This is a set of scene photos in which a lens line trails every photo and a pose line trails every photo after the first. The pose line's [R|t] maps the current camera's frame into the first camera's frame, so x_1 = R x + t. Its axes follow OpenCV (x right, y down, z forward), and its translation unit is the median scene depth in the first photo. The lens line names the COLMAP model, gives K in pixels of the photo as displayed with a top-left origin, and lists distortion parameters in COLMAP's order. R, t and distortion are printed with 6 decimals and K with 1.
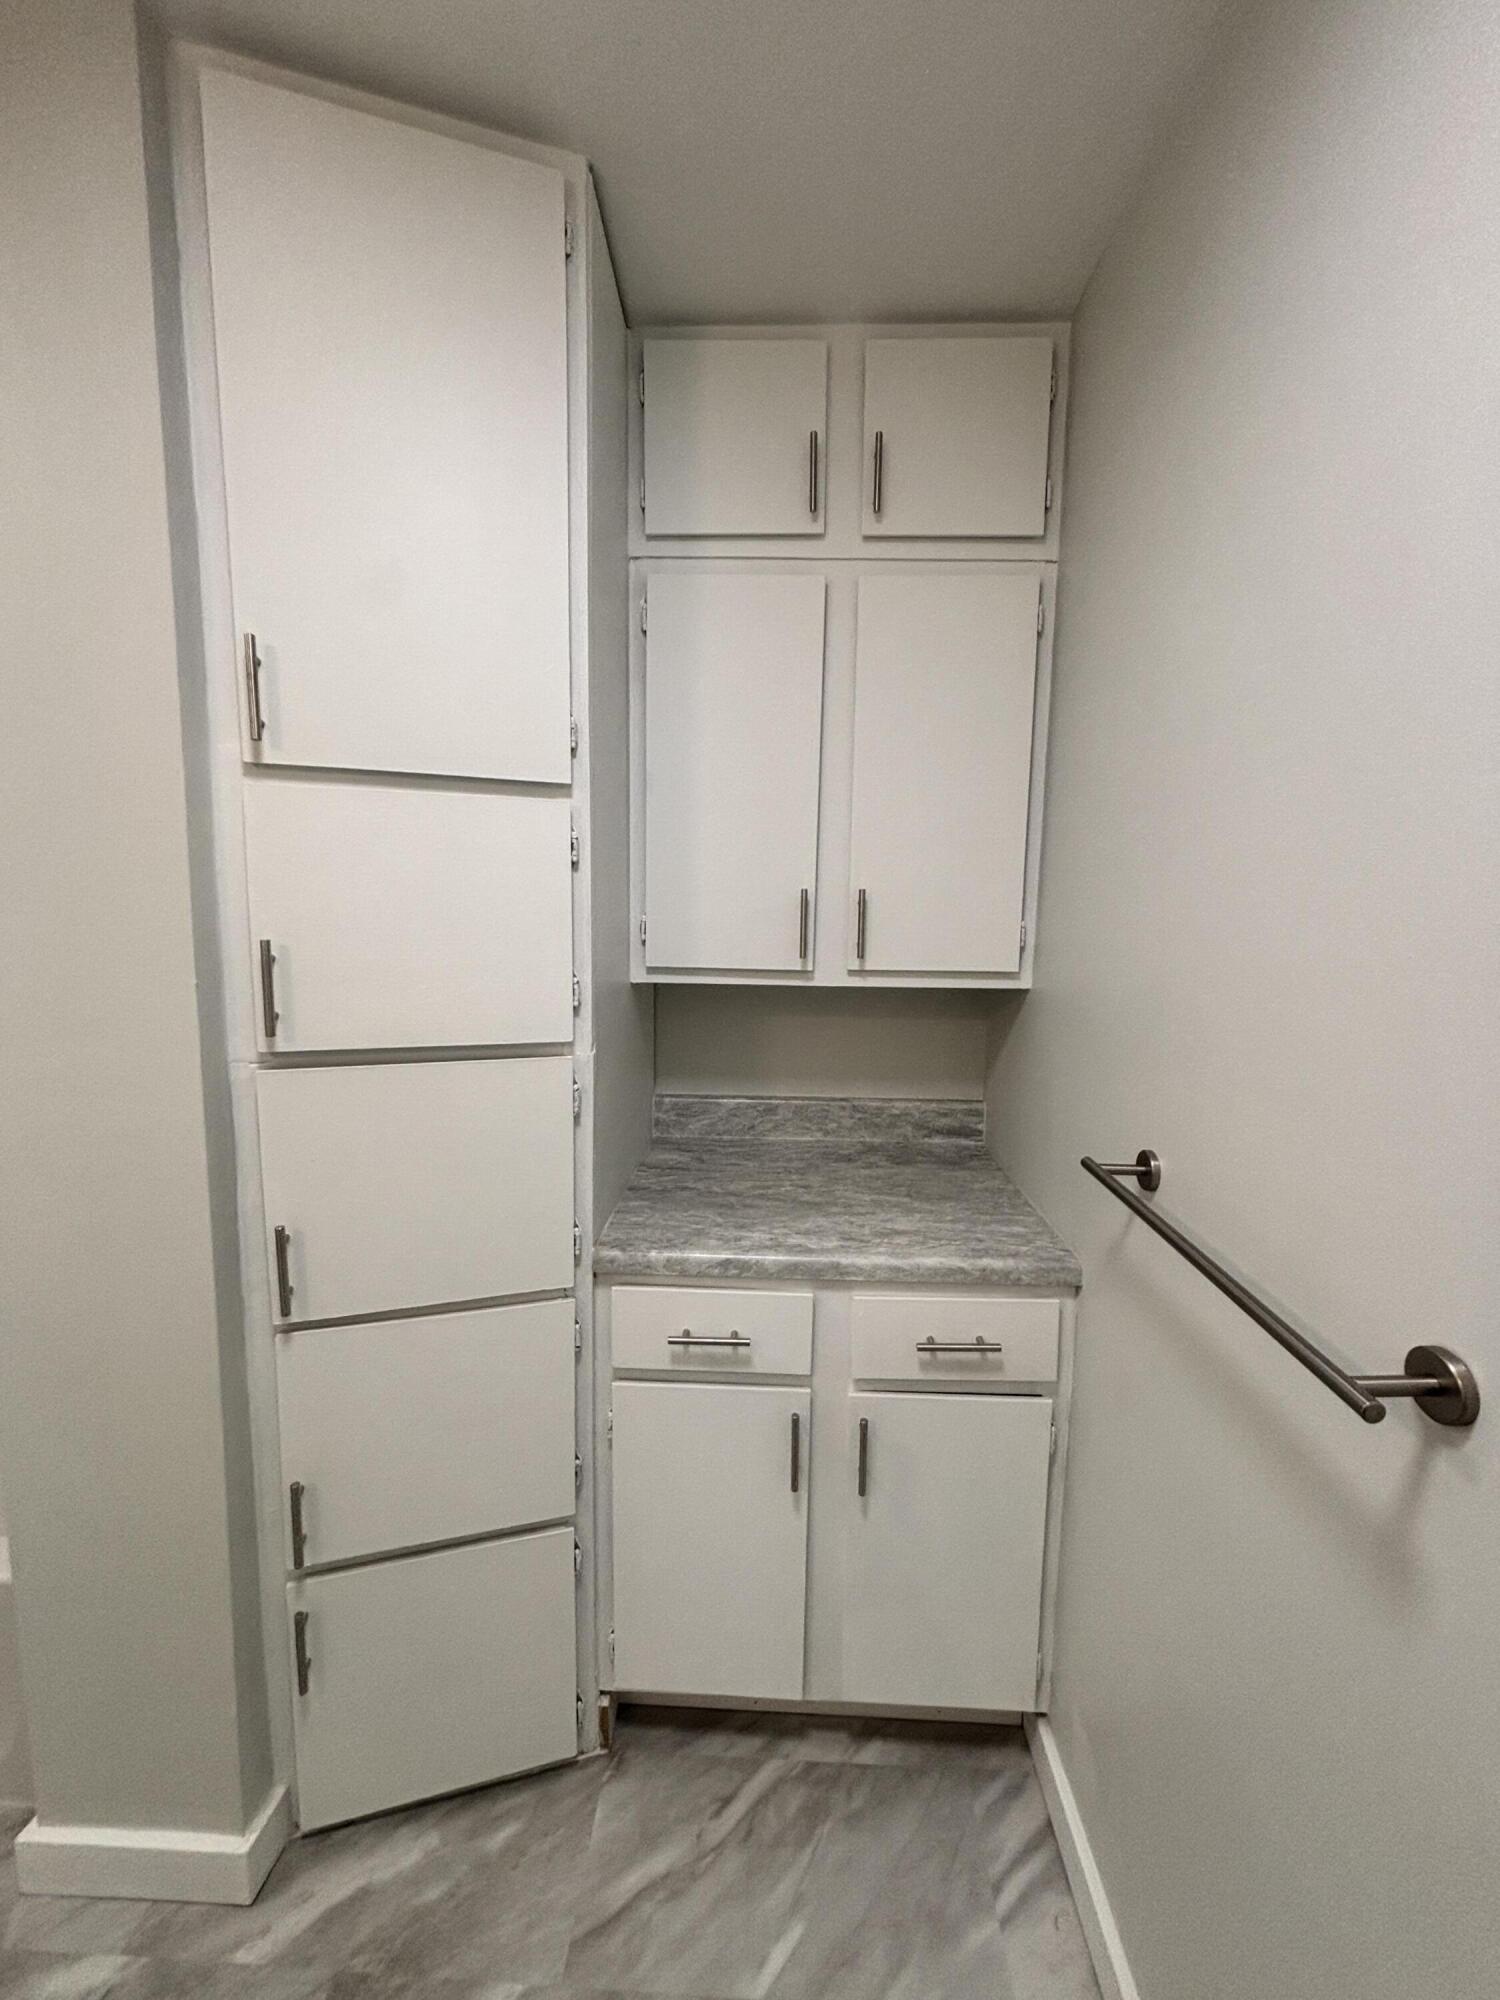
lens RADIAL K [[807.0, 0, 748.0], [0, 807.0, 996.2], [0, 0, 1]] dist [0.002238, -0.000404]
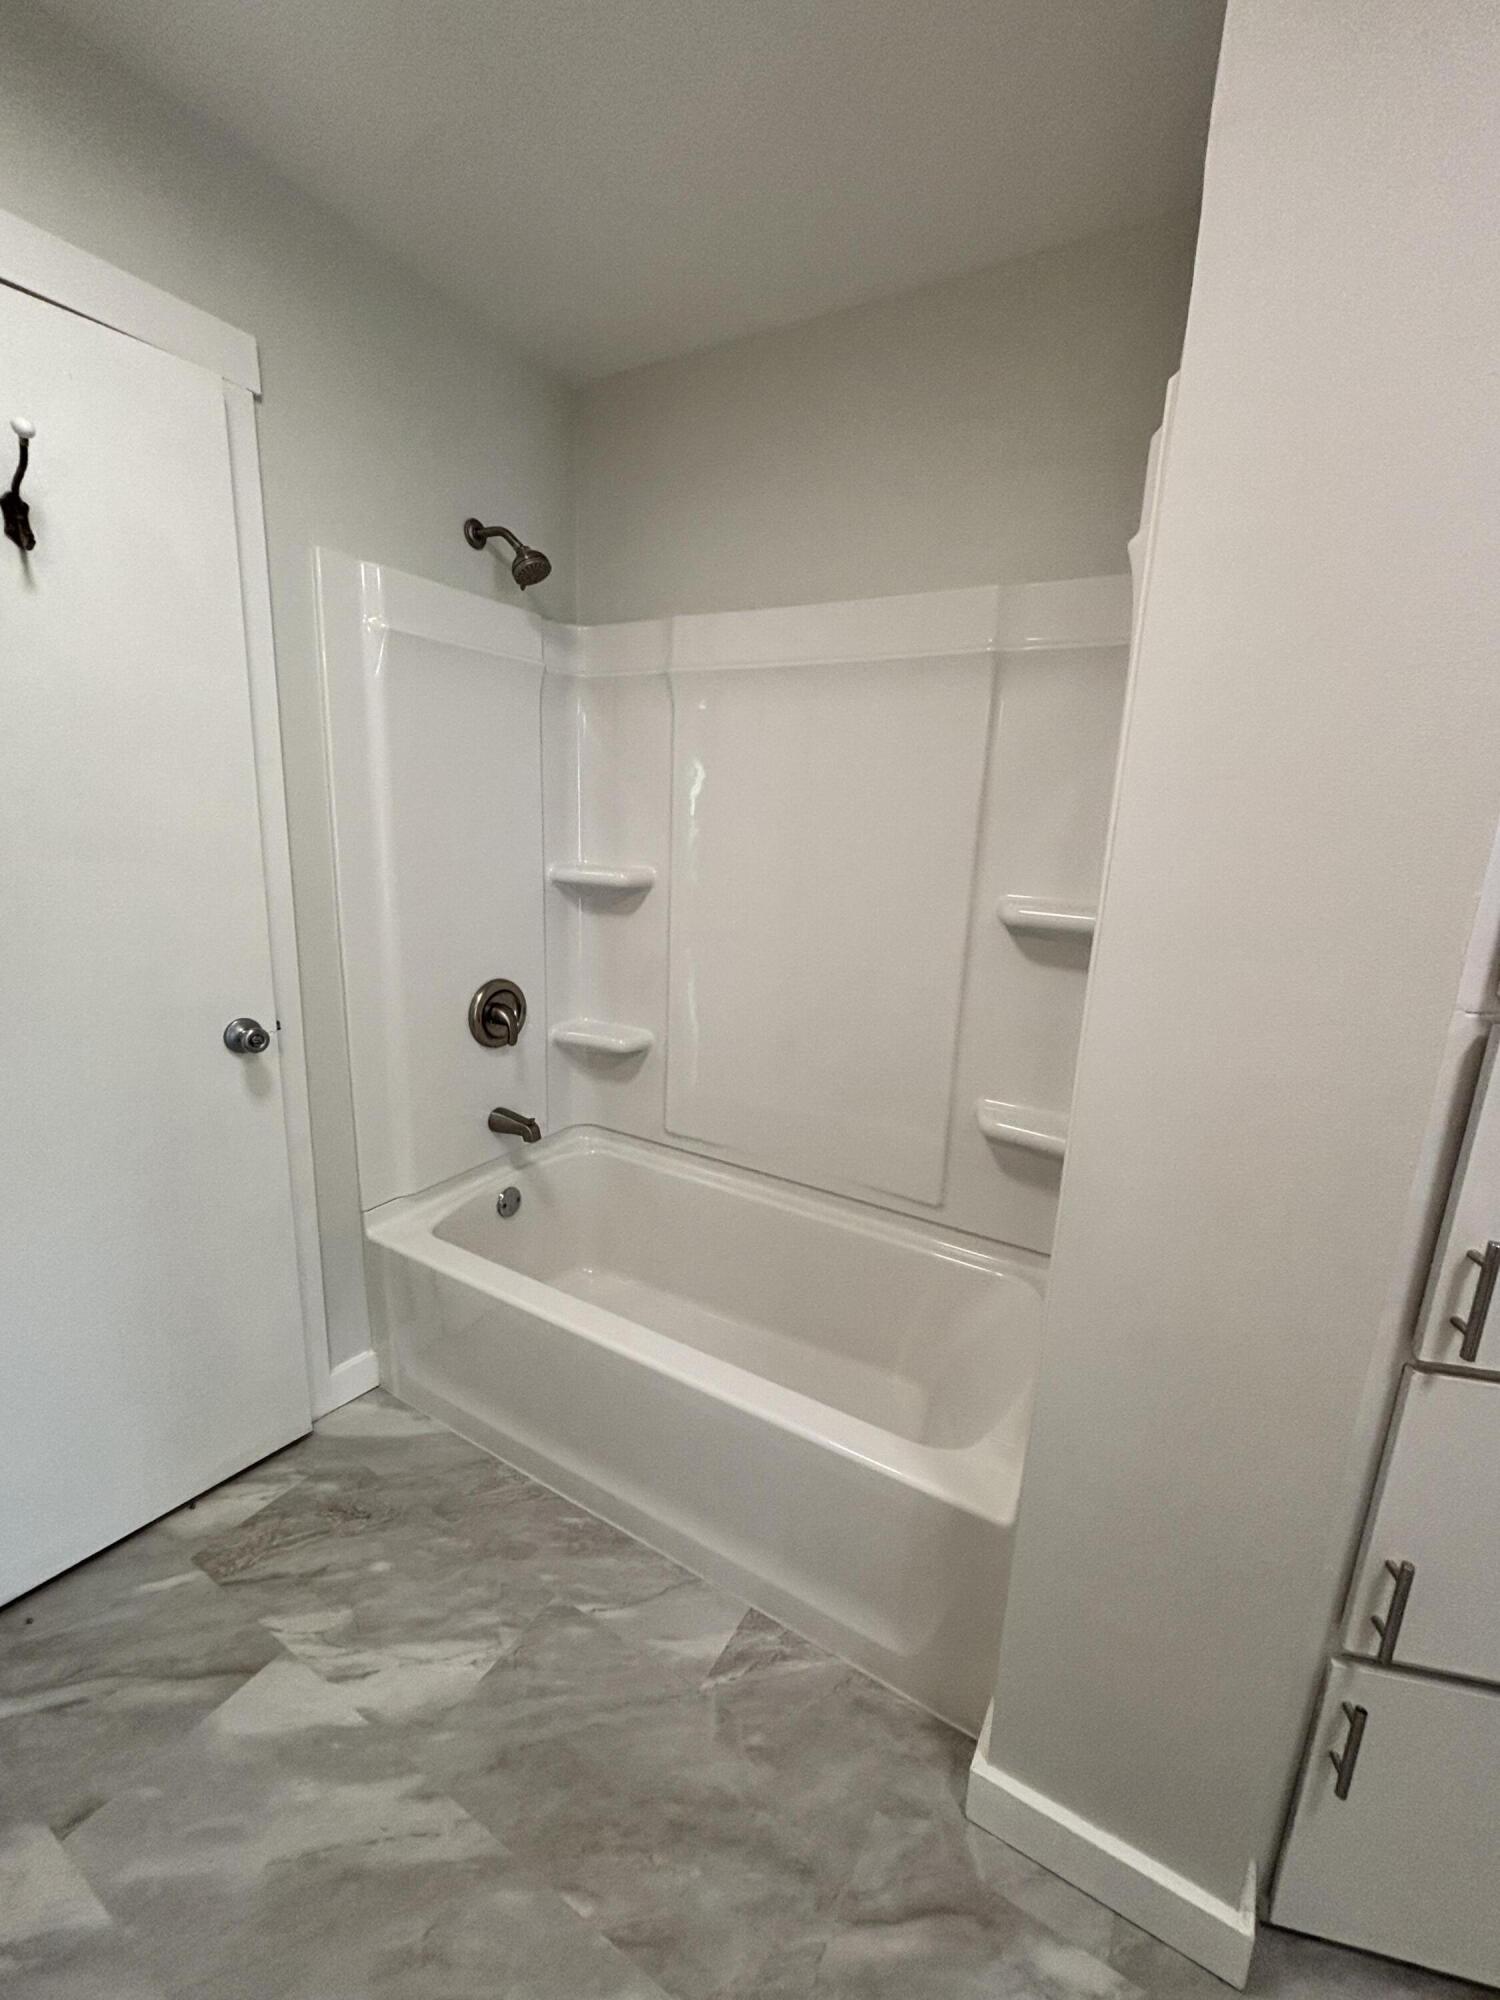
lens RADIAL K [[807.0, 0, 748.0], [0, 807.0, 996.2], [0, 0, 1]] dist [0.002238, -0.000404]
pose [[0.882388, 0.117744, -0.455553, -0.742709], [-0.082235, 0.991874, 0.097078, 0.044864], [0.463281, -0.048198, 0.884900, 0.053869]]
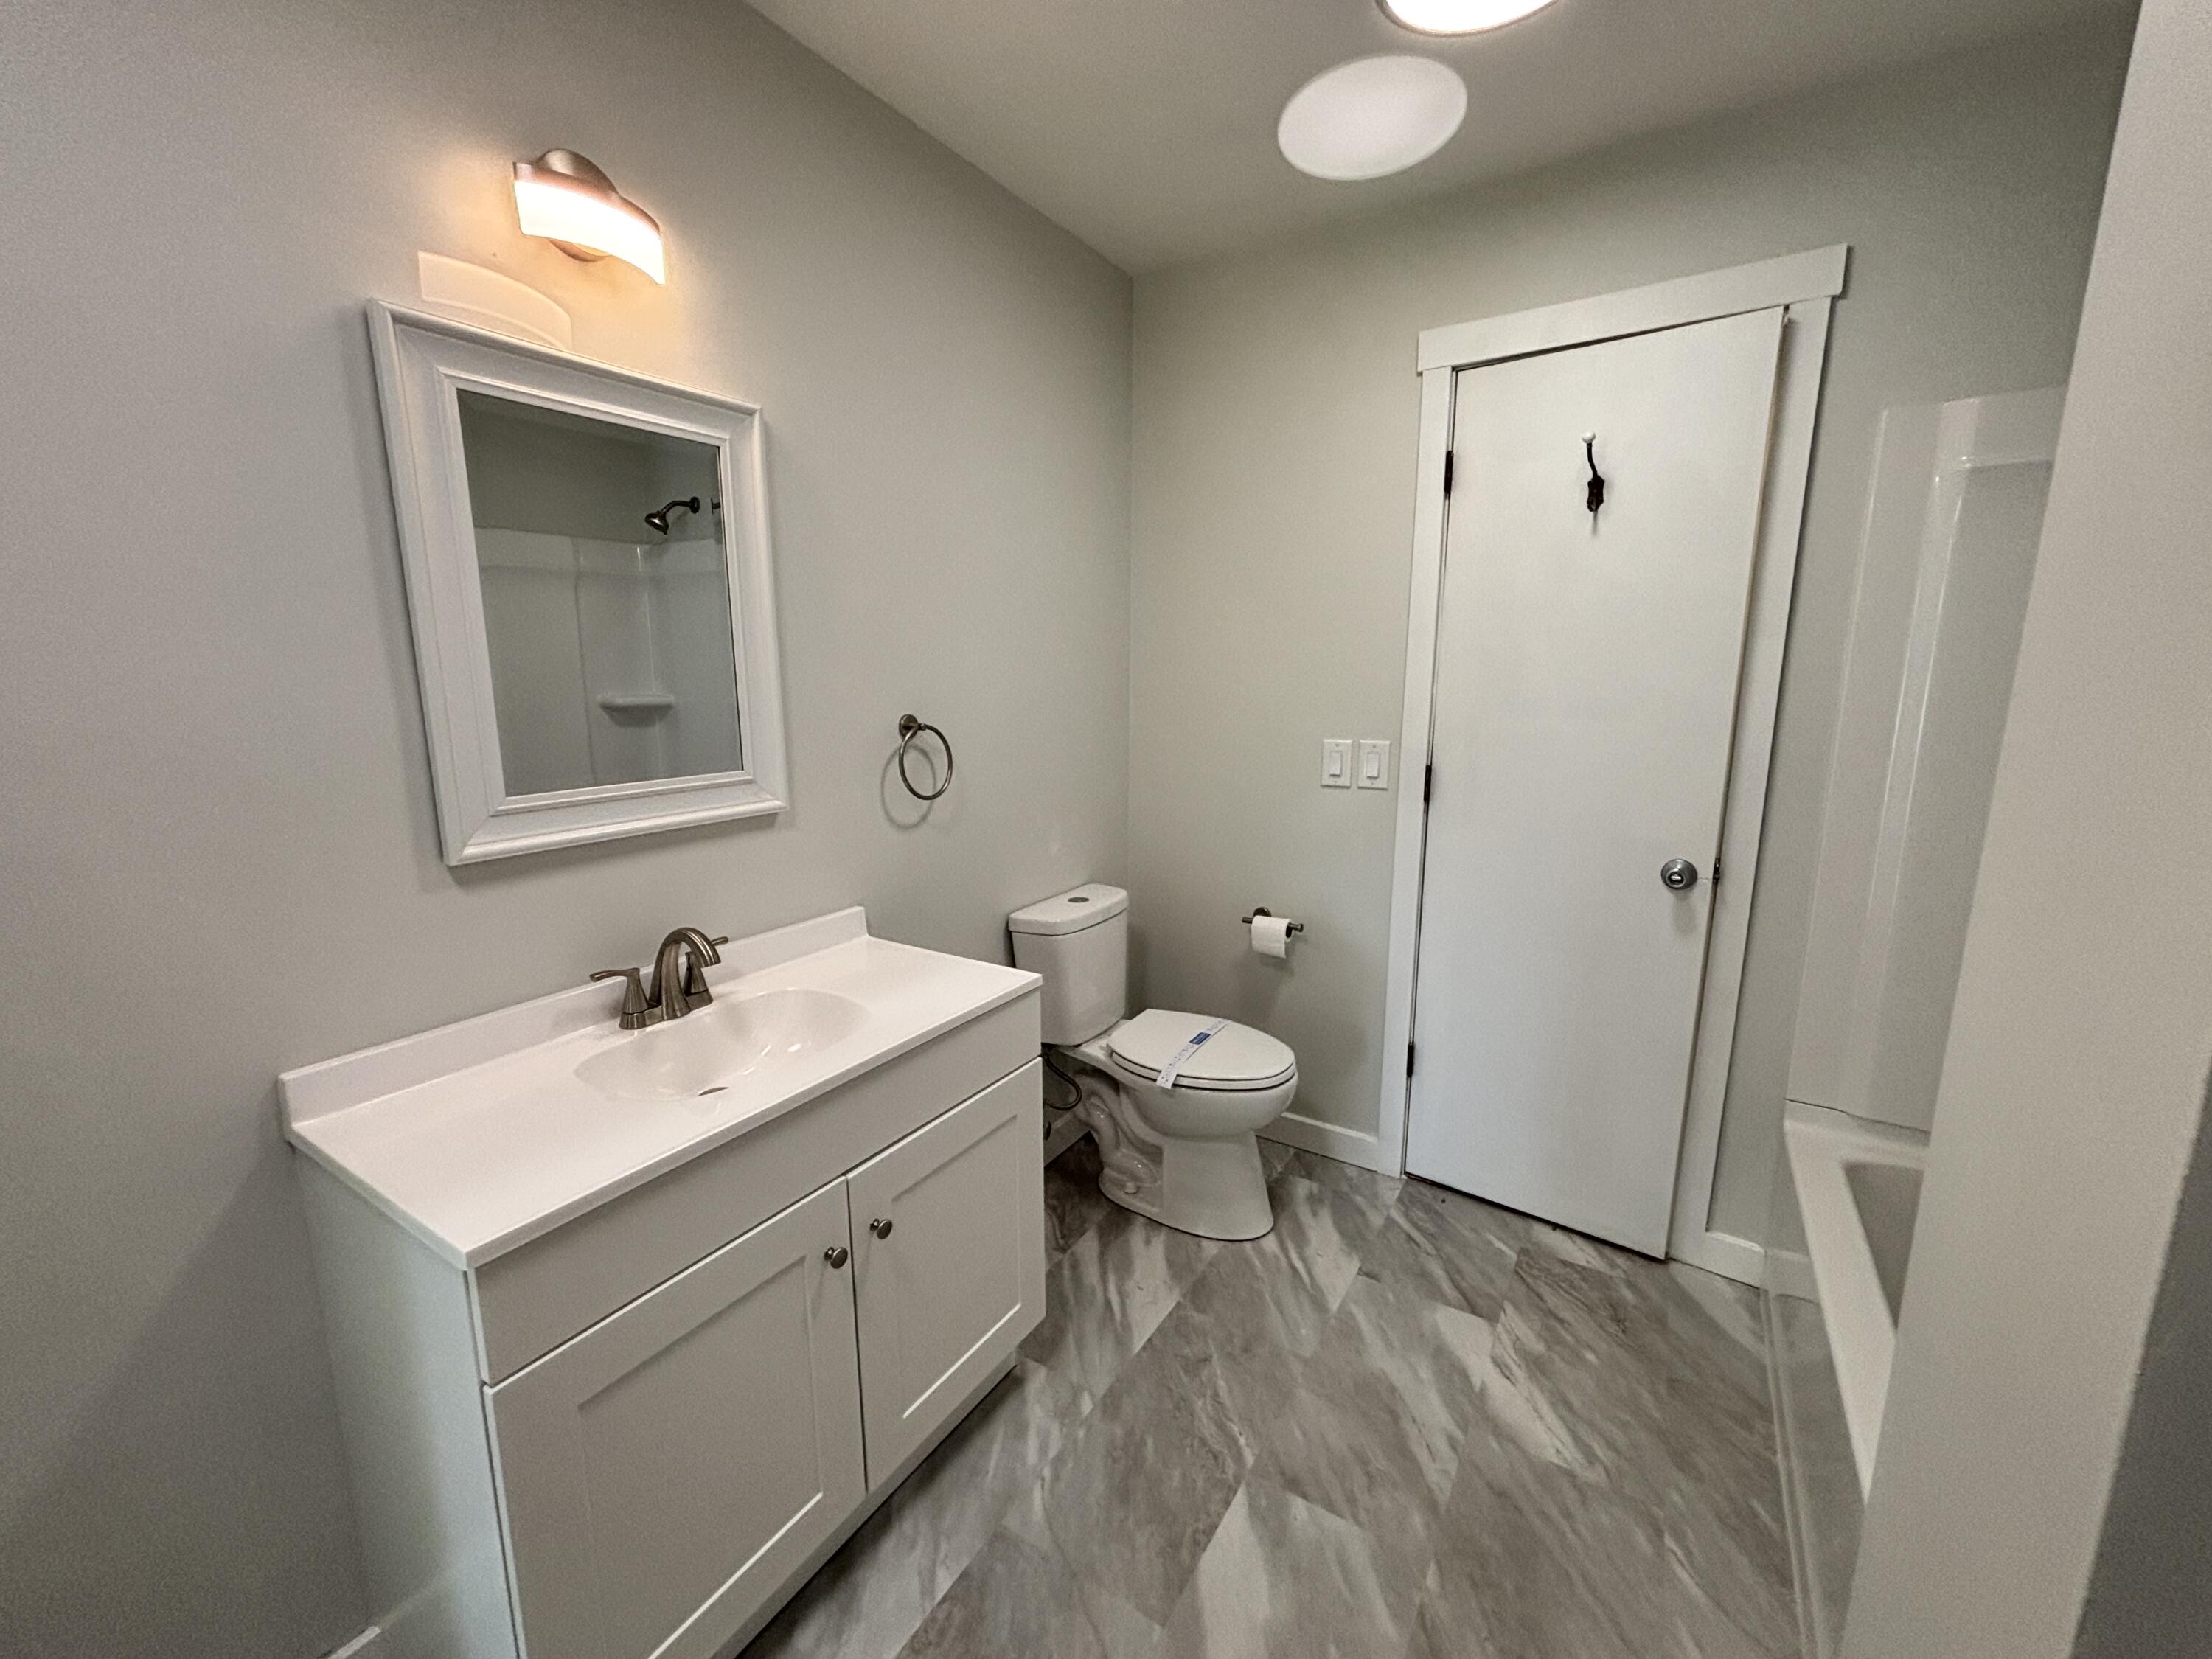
lens RADIAL K [[892.5, 0, 1101.5], [0, 892.5, 827.9], [0, 0, 1]] dist [0.002238, -0.000404]
pose [[-0.510726, 0.137413, -0.848691, -0.153650], [-0.109331, 0.968750, 0.222646, -0.029601], [0.852764, 0.206499, -0.479742, 0.646528]]
